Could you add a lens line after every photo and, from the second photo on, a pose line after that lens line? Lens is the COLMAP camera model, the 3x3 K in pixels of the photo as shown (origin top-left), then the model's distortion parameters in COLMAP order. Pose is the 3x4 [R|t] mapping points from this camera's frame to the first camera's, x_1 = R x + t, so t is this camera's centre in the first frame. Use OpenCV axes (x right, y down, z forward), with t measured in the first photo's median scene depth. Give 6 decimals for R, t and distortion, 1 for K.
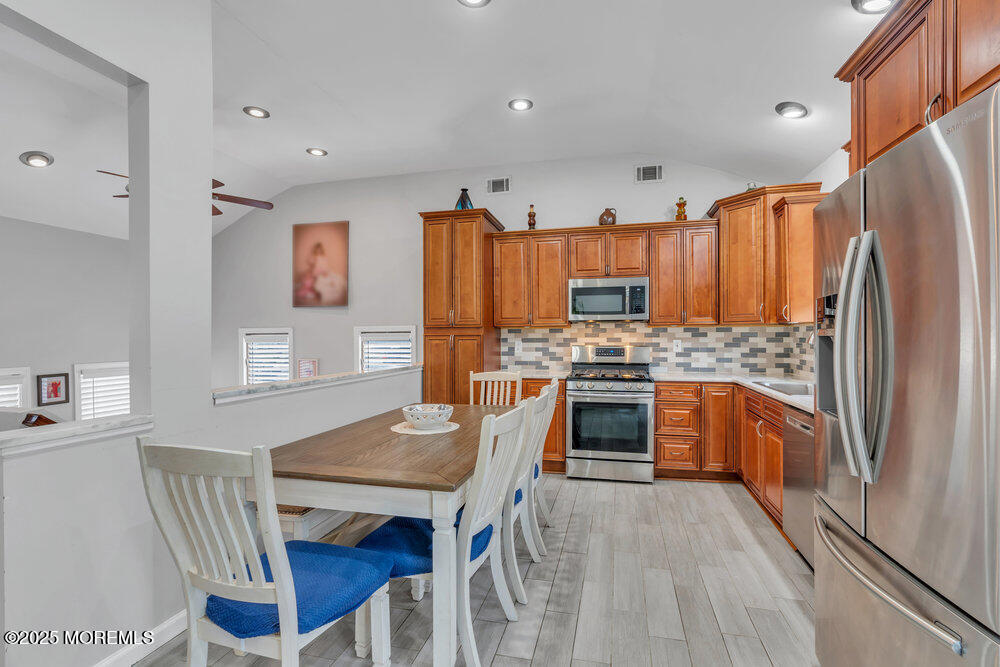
lens RADIAL K [[450.8, 0, 504.6], [0, 450.8, 342.8], [0, 0, 1]] dist [-0.018884, 0.000027]
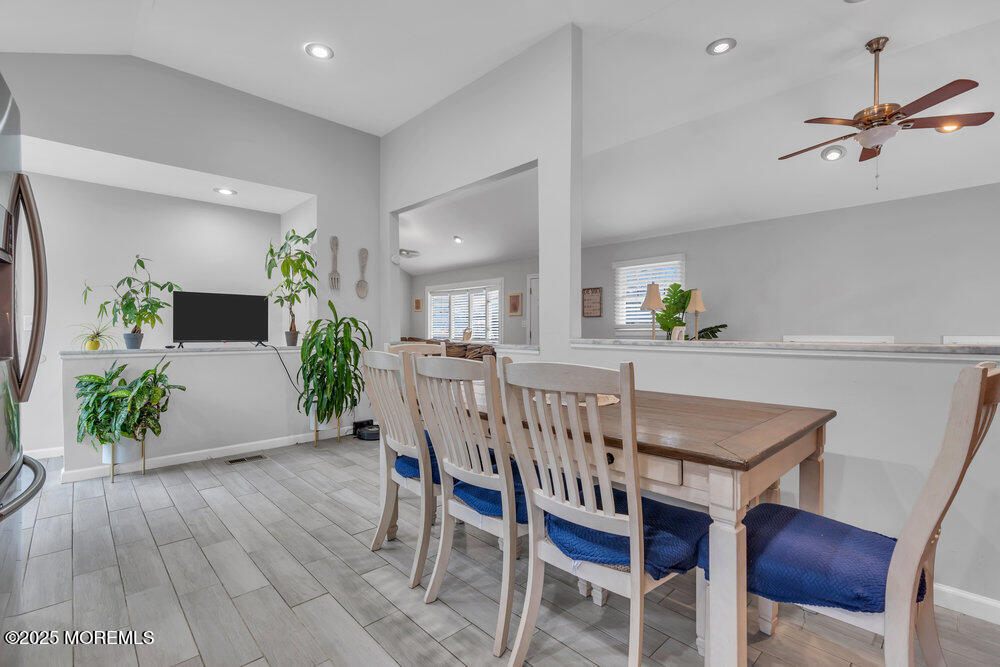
lens RADIAL K [[450.8, 0, 504.6], [0, 450.8, 342.8], [0, 0, 1]] dist [-0.018884, 0.000027]
pose [[-0.528410, 0.023344, -0.848668, 0.325446], [-0.010509, 0.999365, 0.034032, 0.037938], [0.848924, 0.026902, -0.527829, 0.764403]]
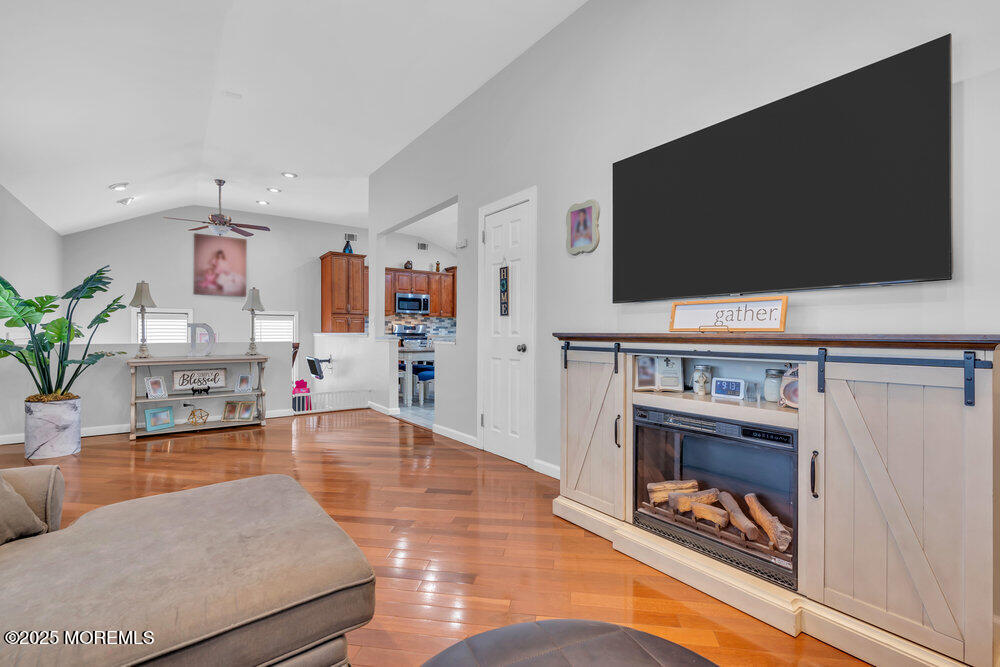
lens RADIAL K [[460.6, 0, 504.1], [0, 460.6, 334.2], [0, 0, 1]] dist [-0.000573, 0.000233]
pose [[0.644624, 0.004052, 0.764489, -1.193194], [0.003424, 0.999961, -0.008187, 0.071675], [-0.764492, 0.007895, 0.644585, -0.783095]]
